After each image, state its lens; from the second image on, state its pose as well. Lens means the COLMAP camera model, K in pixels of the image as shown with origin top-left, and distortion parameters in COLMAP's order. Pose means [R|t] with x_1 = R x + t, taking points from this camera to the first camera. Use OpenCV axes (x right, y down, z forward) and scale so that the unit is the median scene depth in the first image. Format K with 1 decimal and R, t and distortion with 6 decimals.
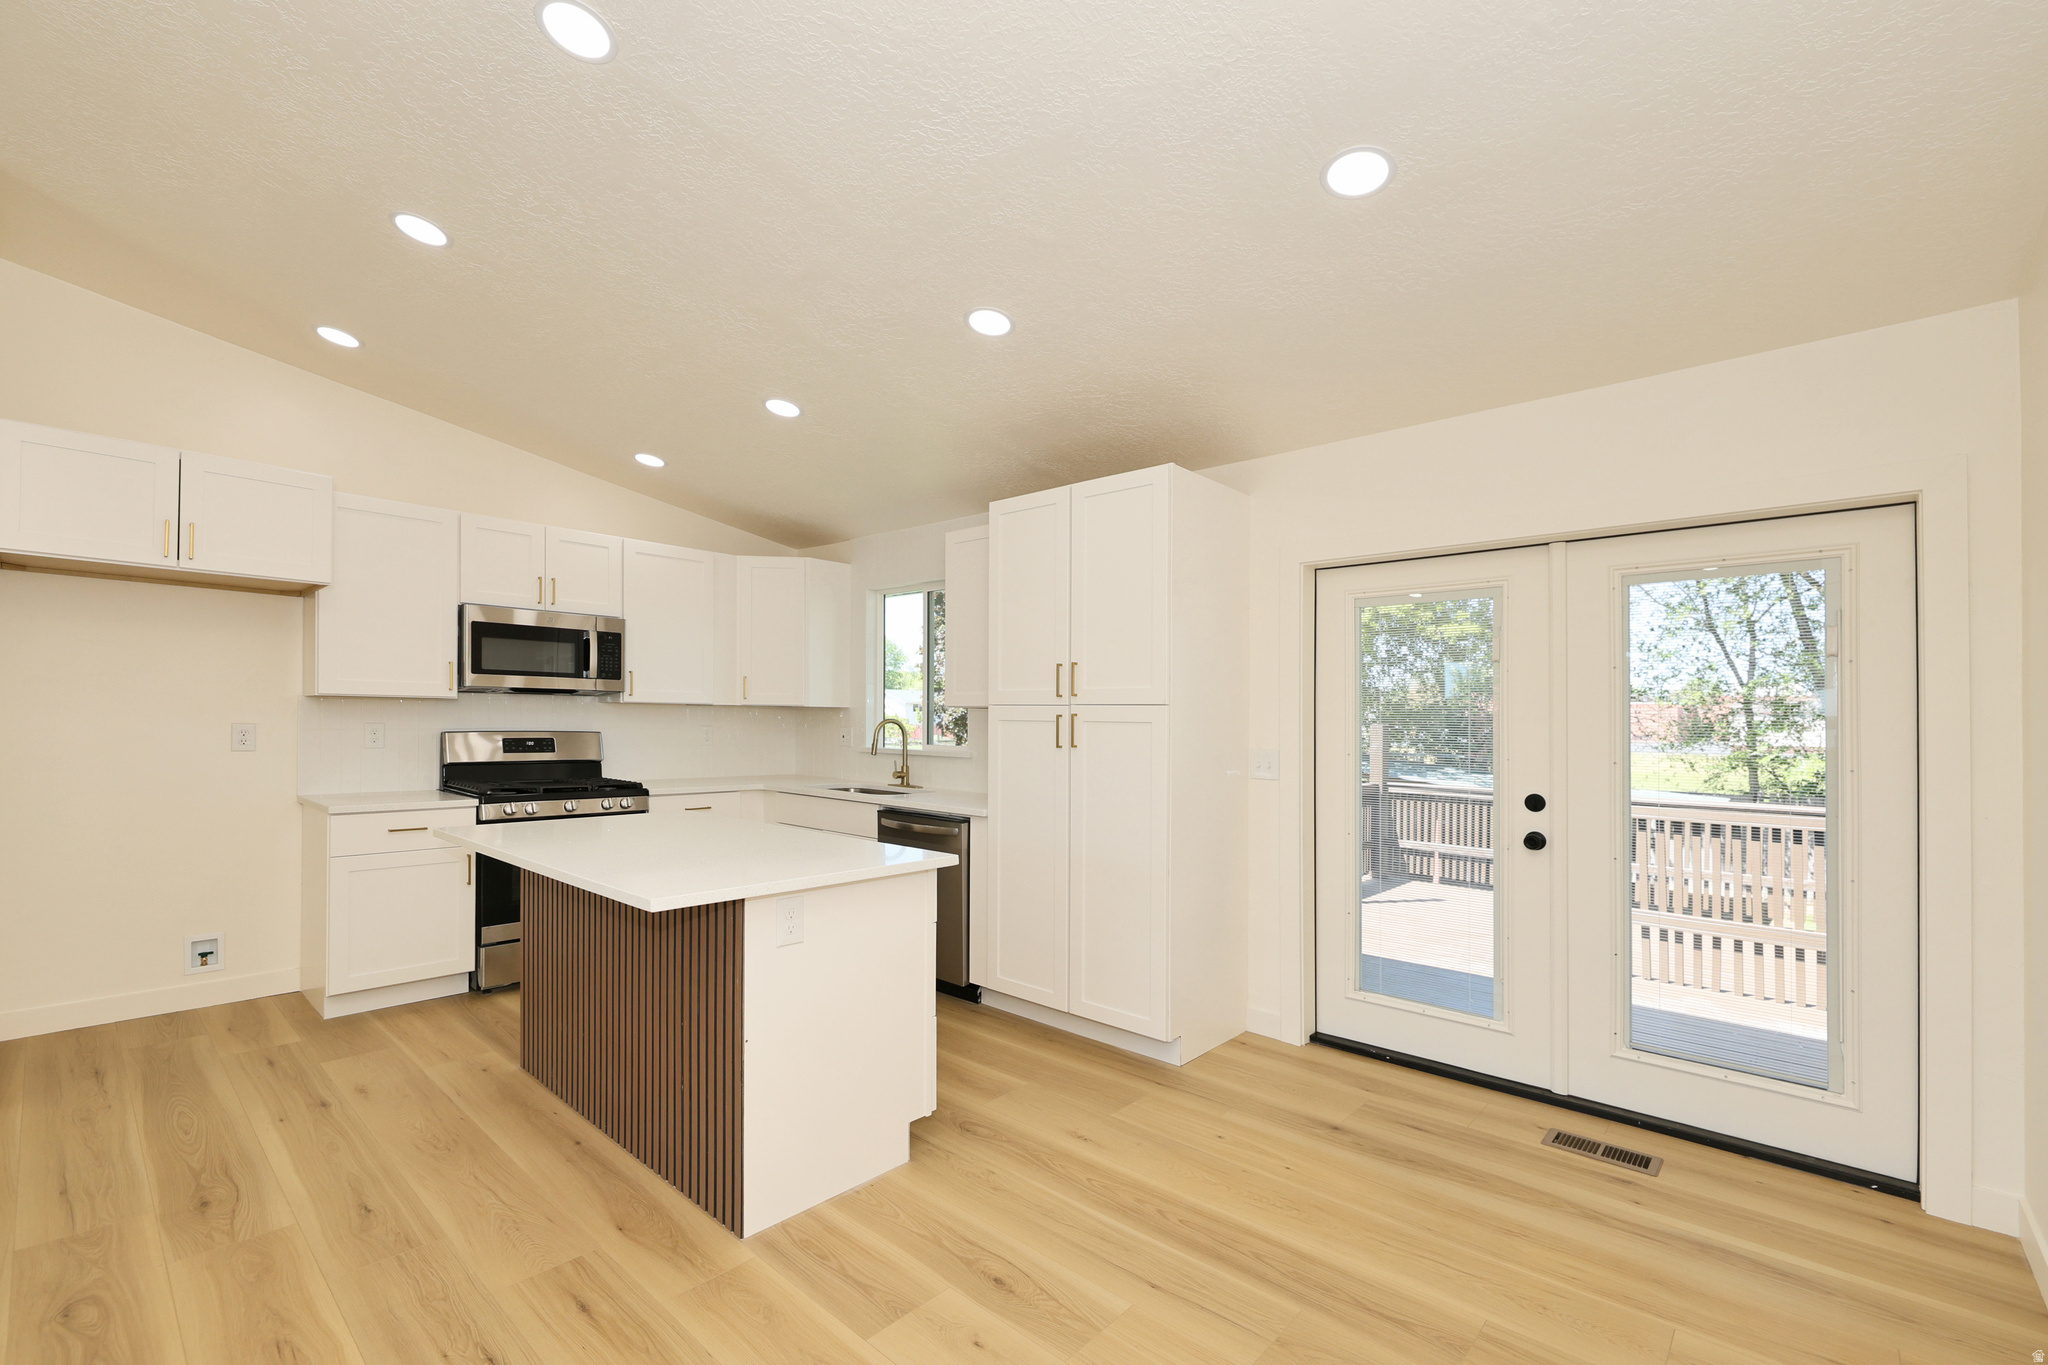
lens RADIAL K [[862.5, 0, 1042.7], [0, 862.5, 692.2], [0, 0, 1]] dist [-0.008839, 0.000094]
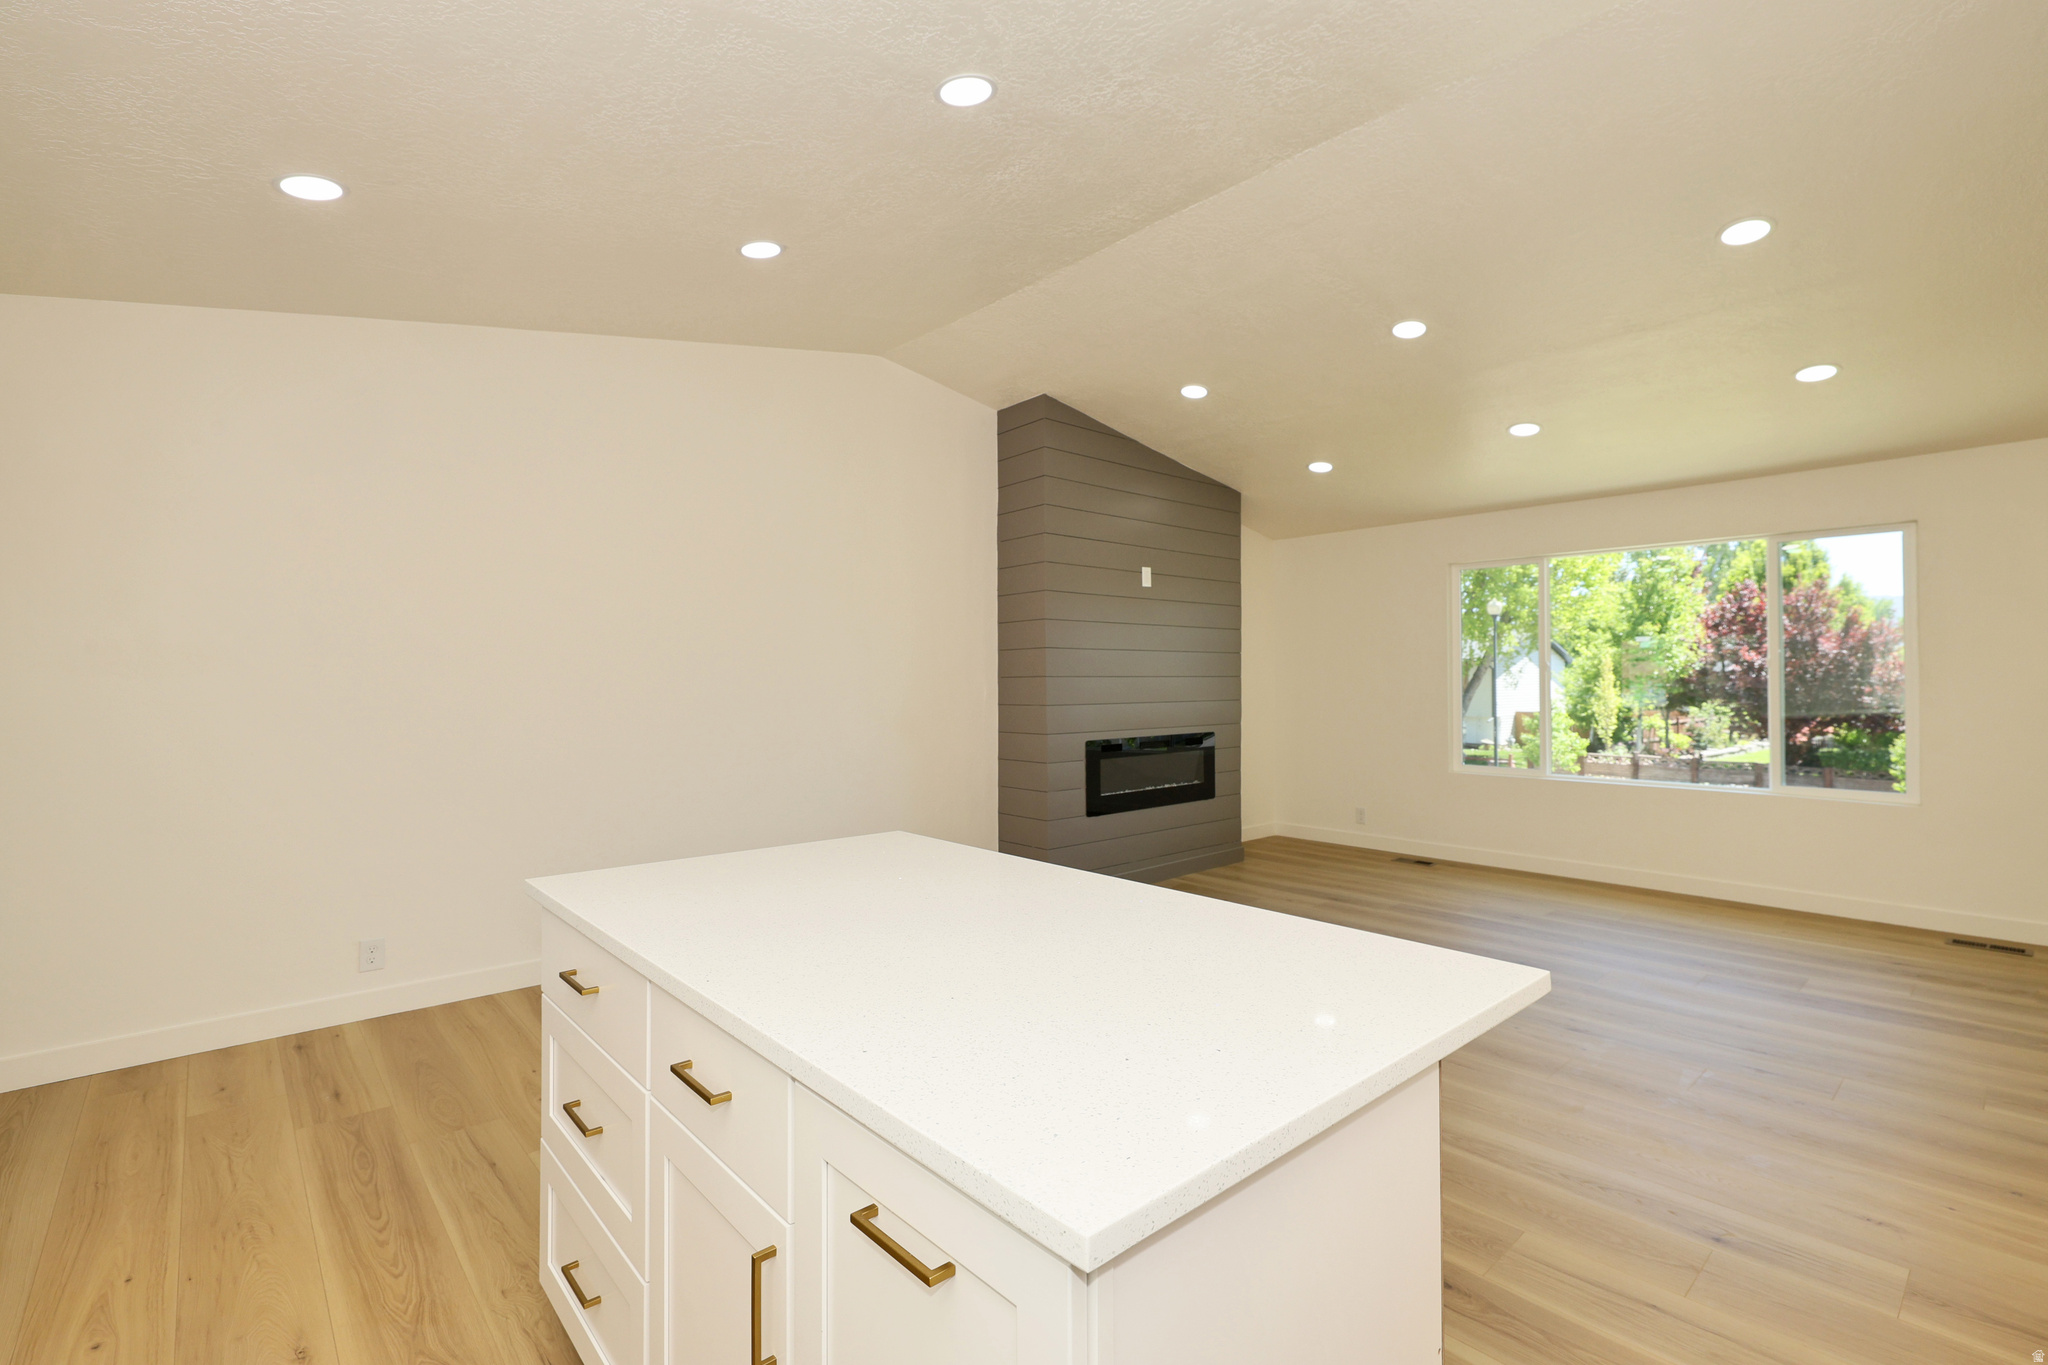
lens RADIAL K [[884.7, 0, 1014.8], [0, 884.7, 671.8], [0, 0, 1]] dist [-0.051157, 0.010150]
pose [[-0.988725, -0.015958, 0.148890, -0.323730], [-0.022152, 0.998952, -0.040040, 0.023015], [-0.148095, -0.042887, -0.988043, 0.914796]]
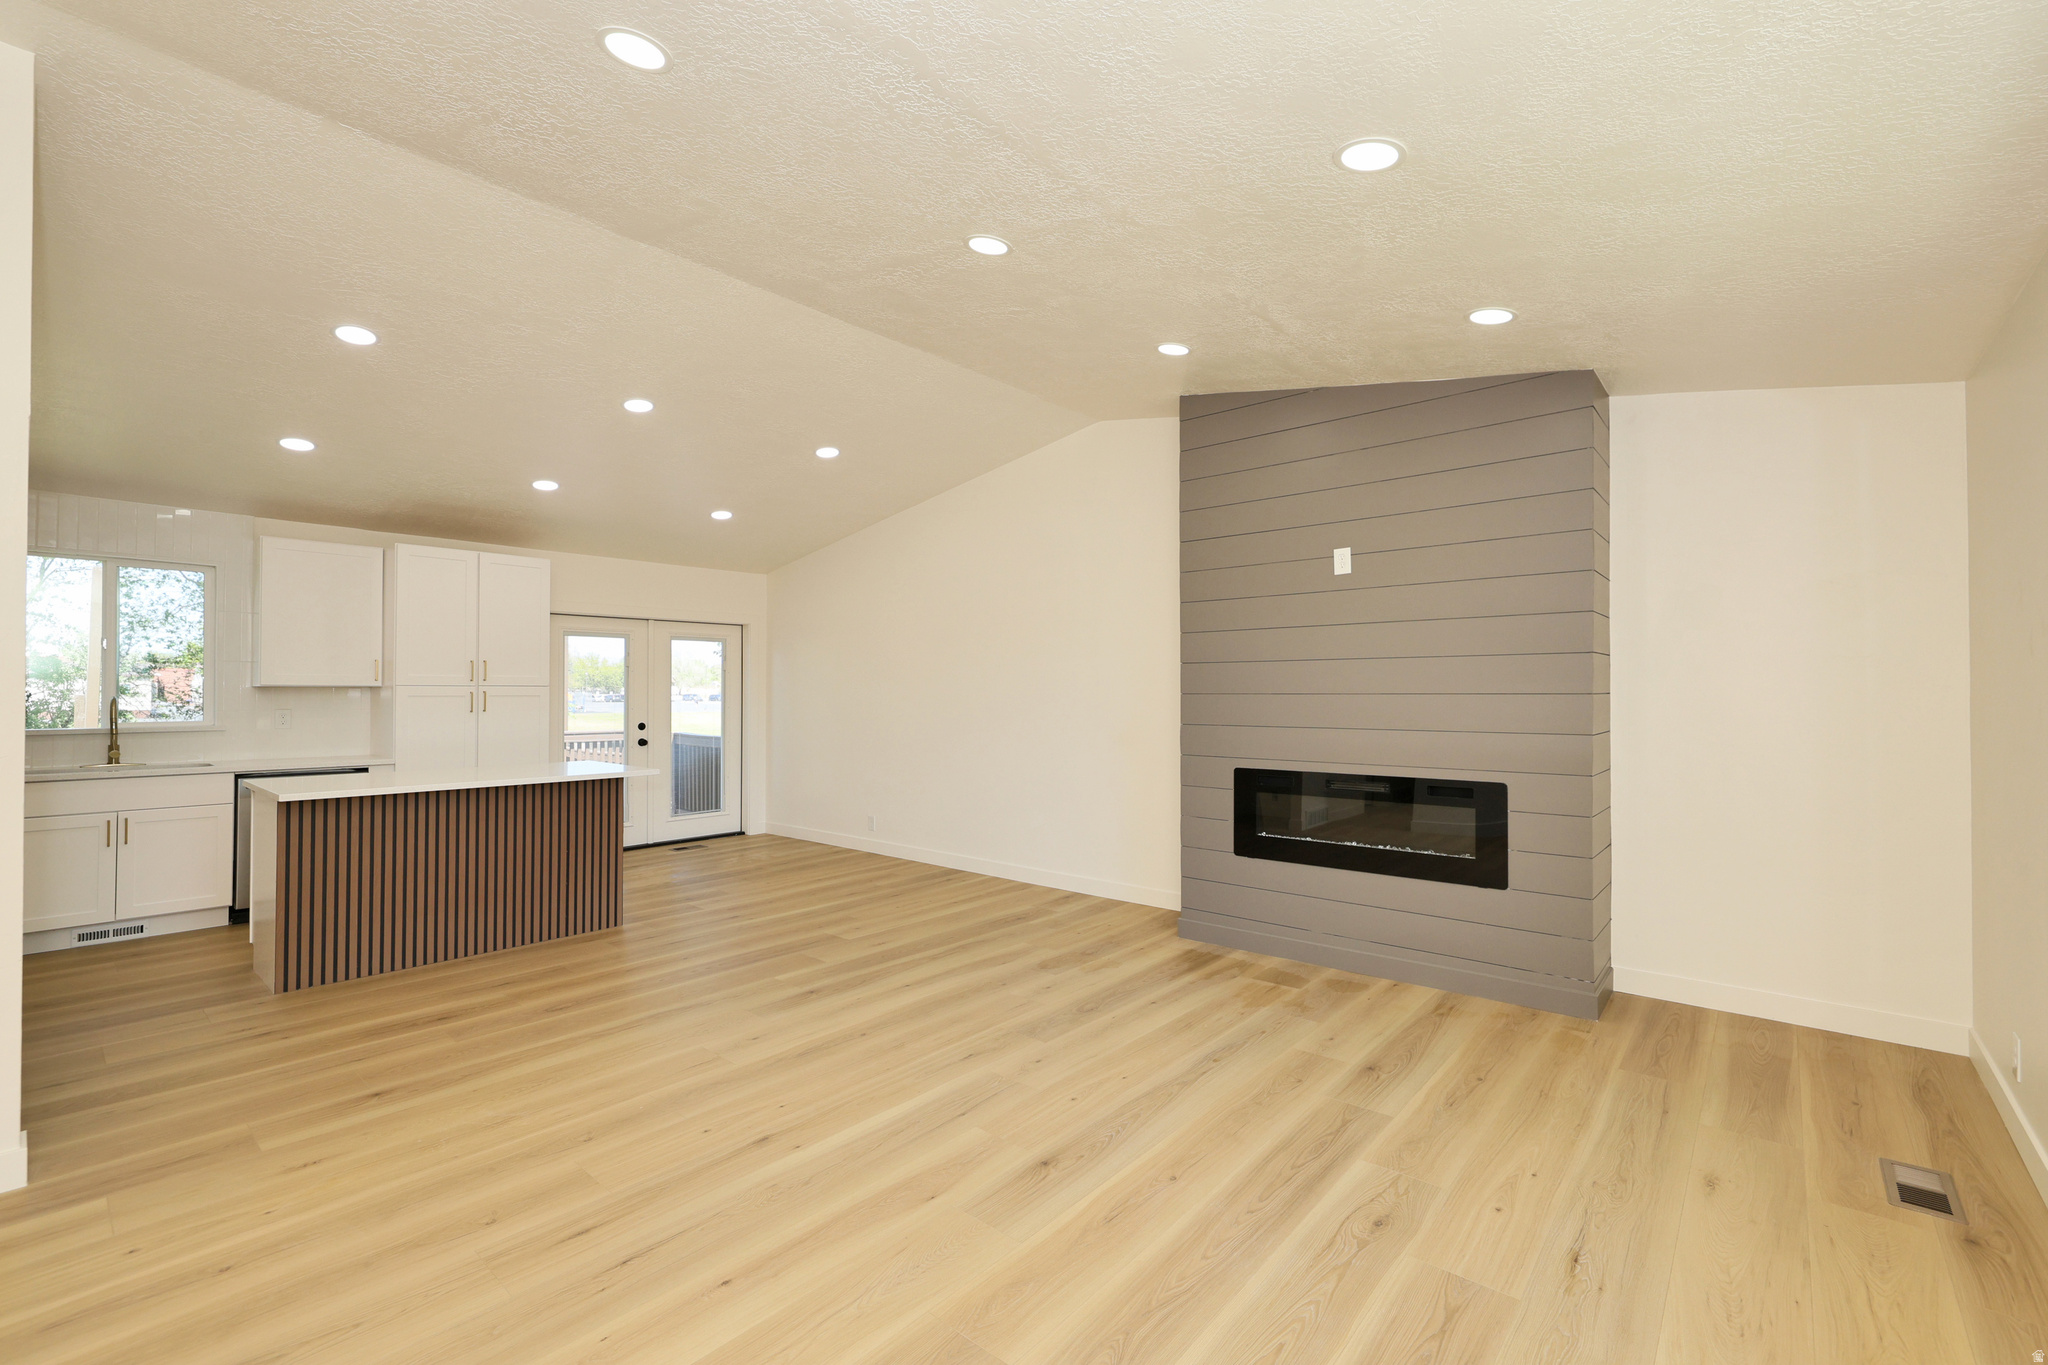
lens RADIAL K [[862.5, 0, 1042.7], [0, 862.5, 692.2], [0, 0, 1]] dist [-0.008839, 0.000094]
pose [[-0.039437, -0.016489, 0.999086, -1.234569], [-0.037077, 0.999199, 0.015027, -0.028634], [-0.998534, -0.036450, -0.040017, -0.005386]]
